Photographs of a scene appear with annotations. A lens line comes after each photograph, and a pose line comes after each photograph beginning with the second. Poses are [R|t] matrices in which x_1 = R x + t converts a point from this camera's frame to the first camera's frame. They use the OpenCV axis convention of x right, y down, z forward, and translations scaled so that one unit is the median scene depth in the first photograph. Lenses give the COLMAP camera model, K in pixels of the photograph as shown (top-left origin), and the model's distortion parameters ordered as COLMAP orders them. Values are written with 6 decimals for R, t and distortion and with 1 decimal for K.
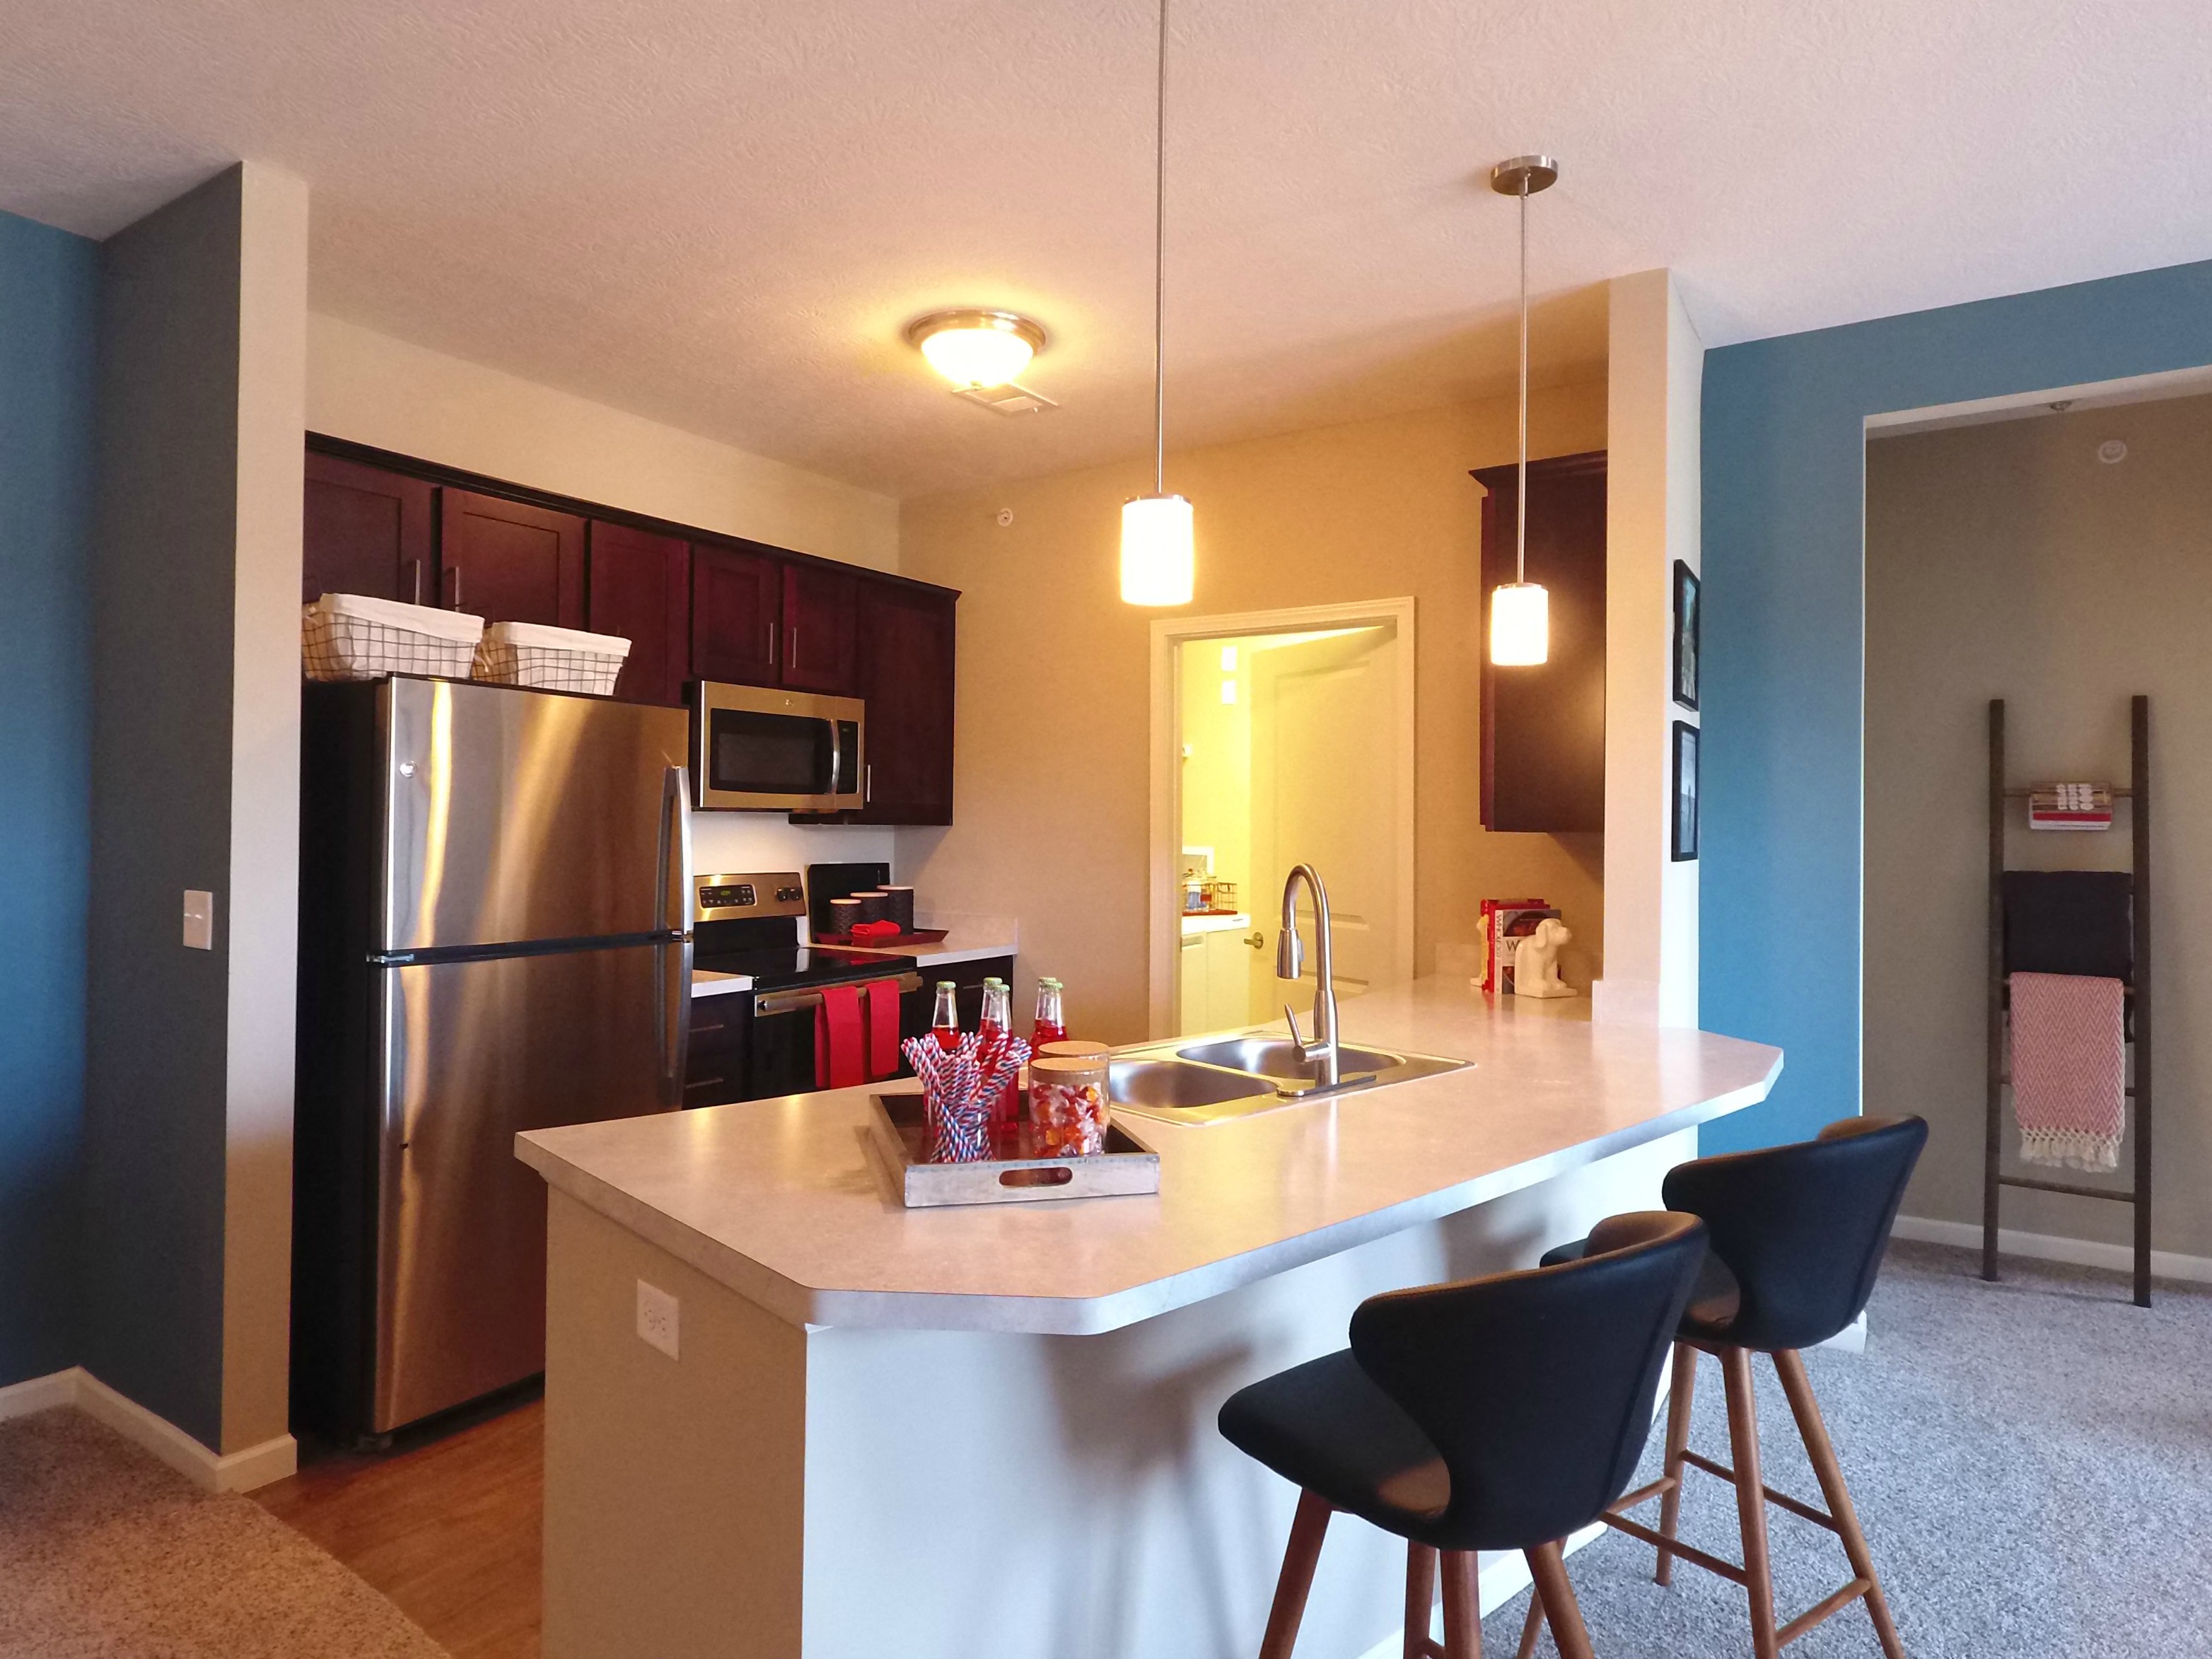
lens RADIAL K [[1297.7, 0, 1100.6], [0, 1297.7, 814.6], [0, 0, 1]] dist [-0.002281, 0.000272]
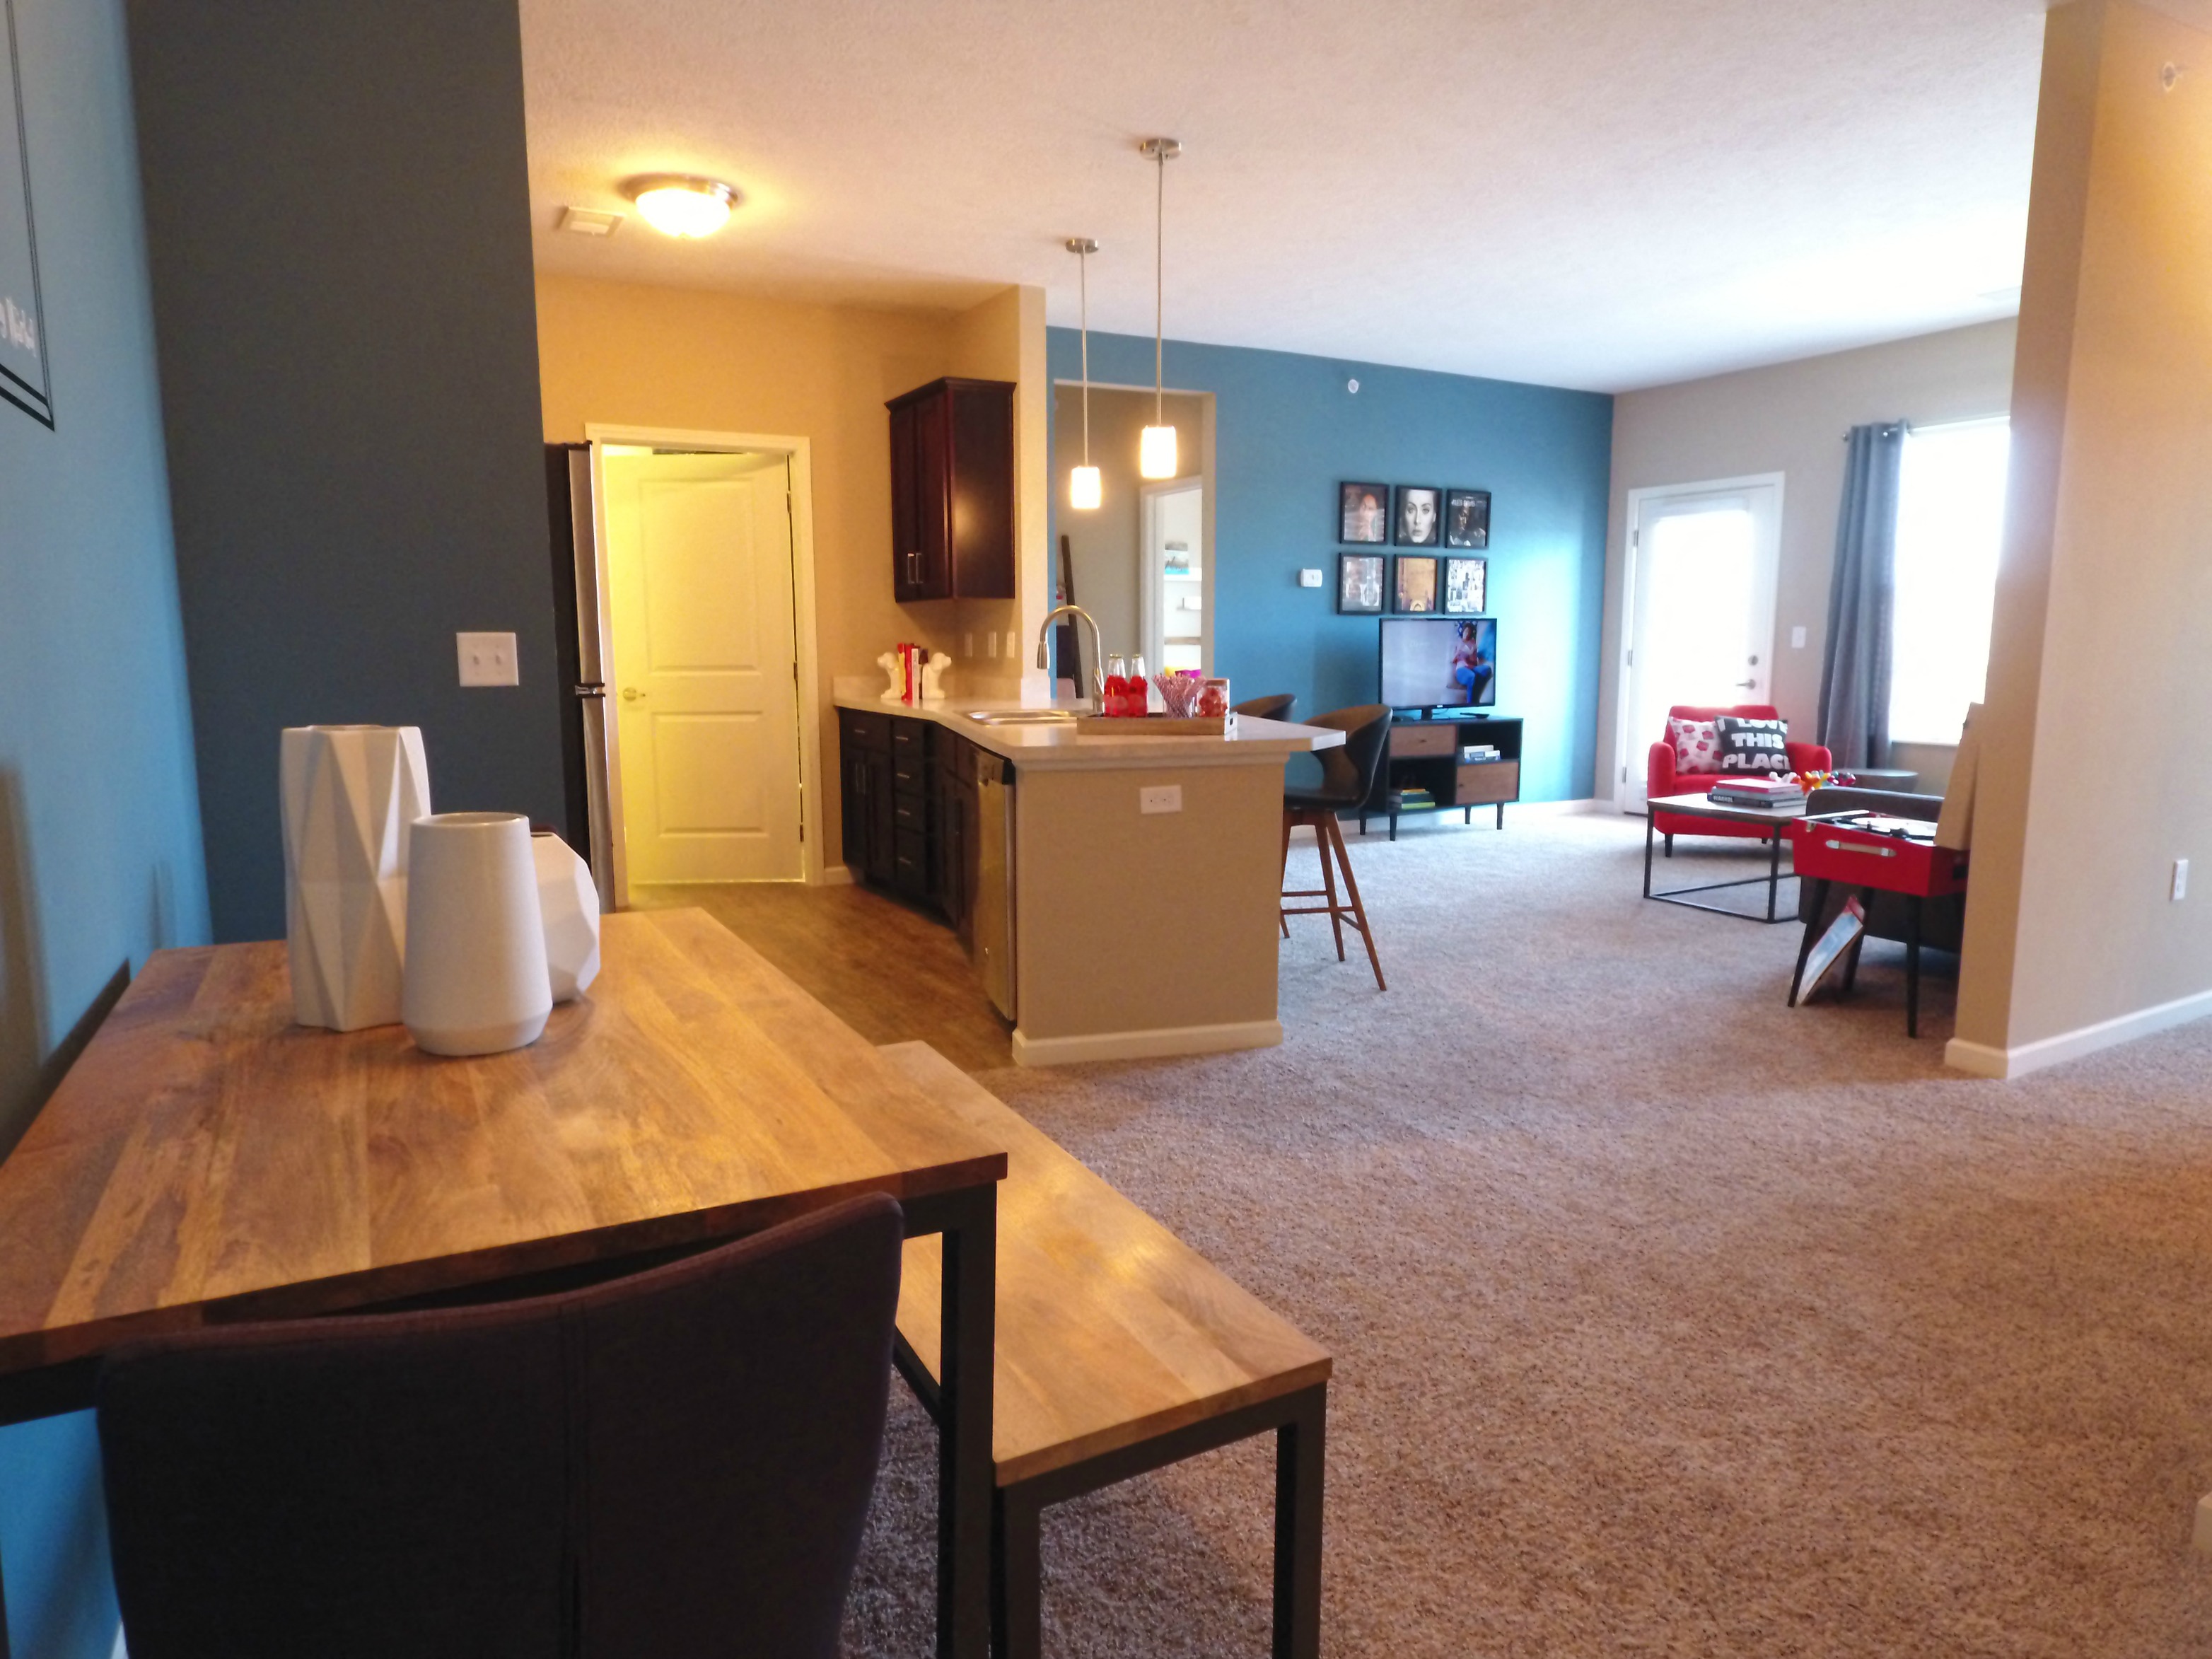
lens RADIAL K [[1297.7, 0, 1100.4], [0, 1297.7, 821.5], [0, 0, 1]] dist [-0.002281, 0.000272]
pose [[0.458153, -0.139449, 0.877866, -1.098834], [0.006585, 0.988123, 0.153527, 0.040948], [-0.888849, -0.064558, 0.453630, 0.030797]]
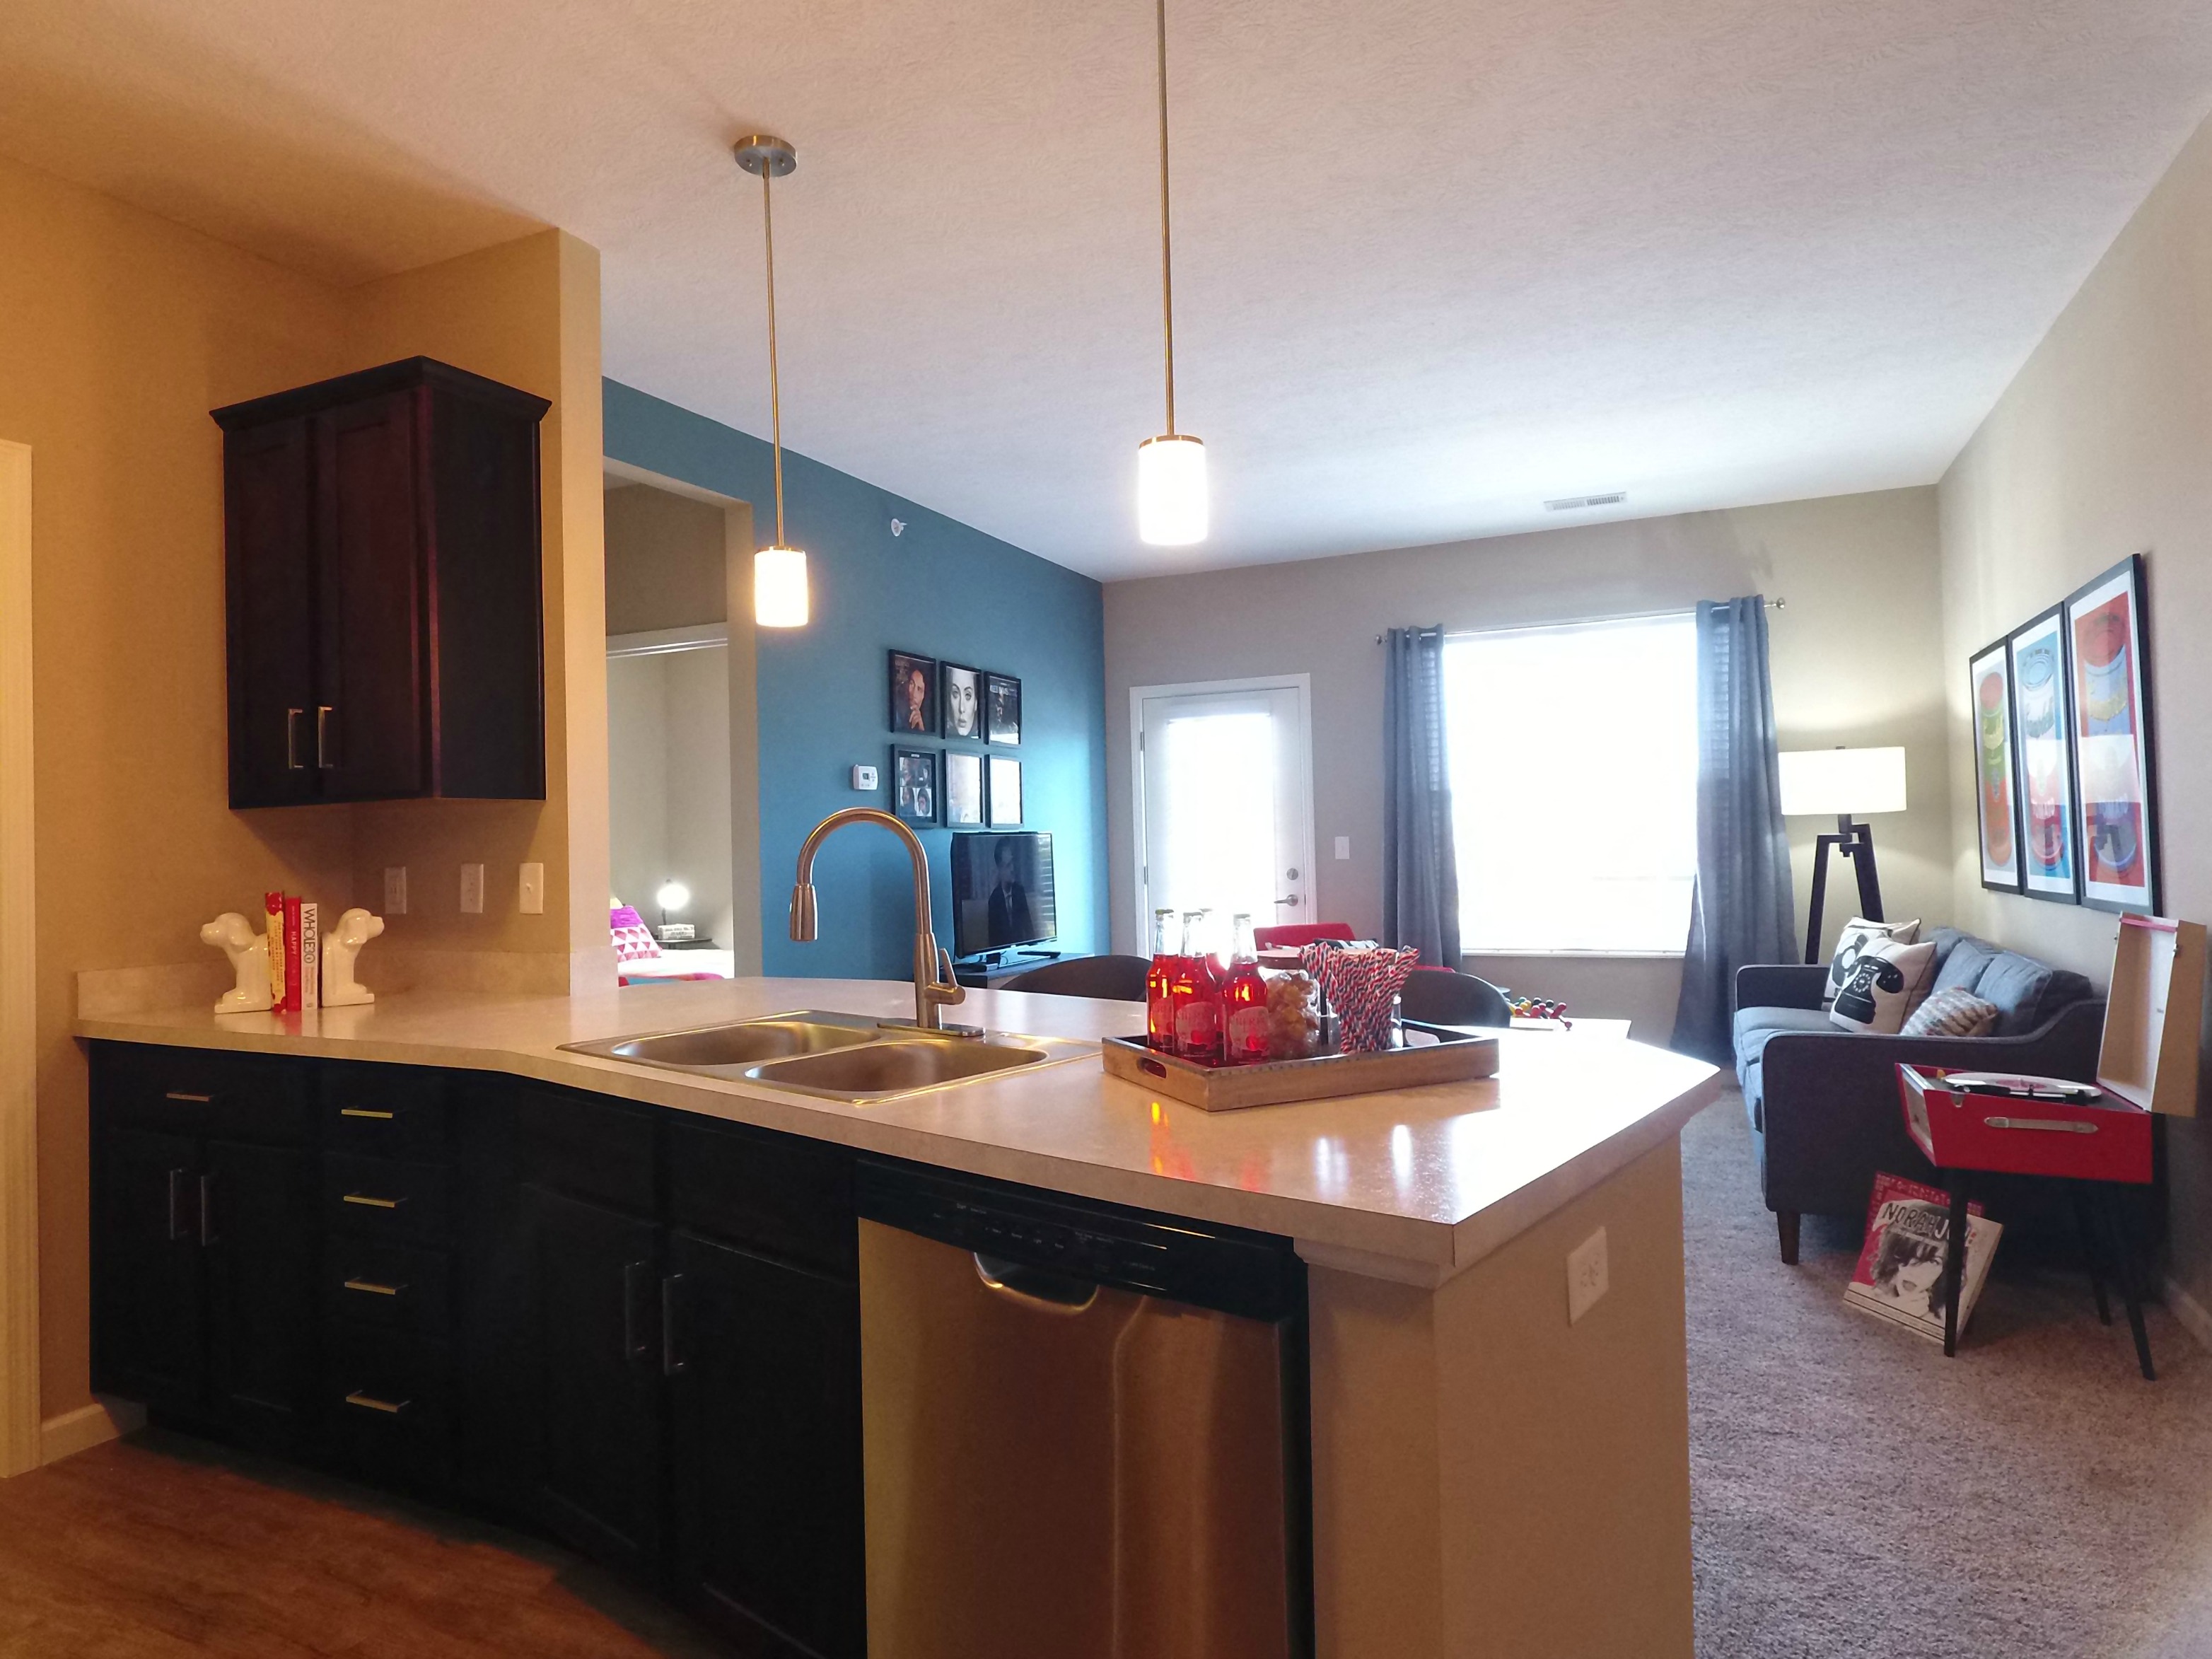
lens RADIAL K [[1297.7, 0, 1088.6], [0, 1297.7, 820.7], [0, 0, 1]] dist [-0.002281, 0.000272]
pose [[-0.141461, 0.009056, 0.989902, -0.553114], [0.019755, 0.999785, -0.006323, 0.040124], [-0.989747, 0.018661, -0.141609, 0.668505]]
